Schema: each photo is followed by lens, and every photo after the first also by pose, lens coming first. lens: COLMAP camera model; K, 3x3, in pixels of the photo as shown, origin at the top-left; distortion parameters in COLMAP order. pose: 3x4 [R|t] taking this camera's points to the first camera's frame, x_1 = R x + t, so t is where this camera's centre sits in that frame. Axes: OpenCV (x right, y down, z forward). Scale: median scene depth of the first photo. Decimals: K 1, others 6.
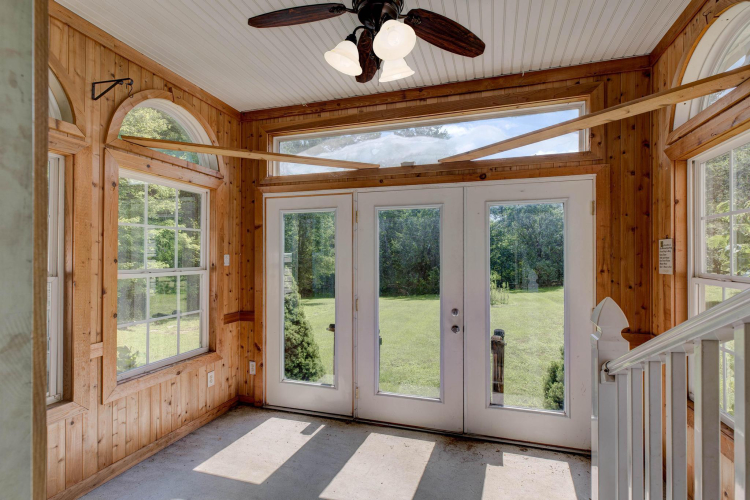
lens RADIAL K [[344.5, 0, 369.0], [0, 344.5, 250.5], [0, 0, 1]] dist [0.004312, 0.000126]
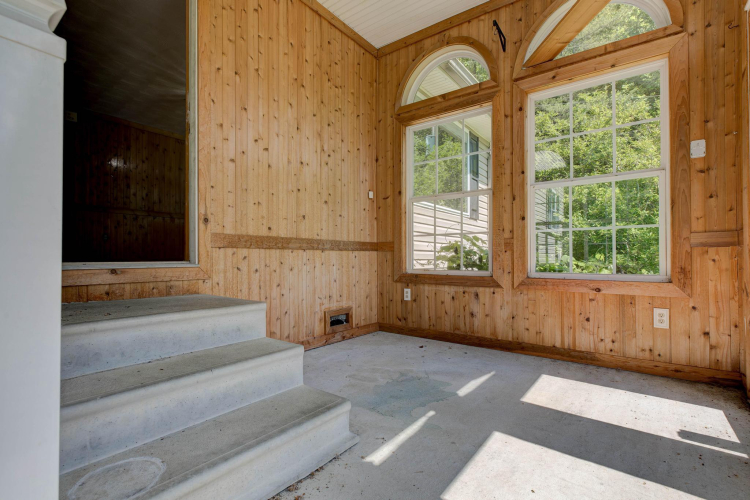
lens RADIAL K [[344.5, 0, 369.0], [0, 344.5, 250.5], [0, 0, 1]] dist [0.004312, 0.000126]
pose [[-0.320803, -0.002946, -0.947141, 0.454733], [0.023244, 0.999669, -0.010982, 0.243347], [0.946861, -0.025539, -0.320628, 0.712520]]
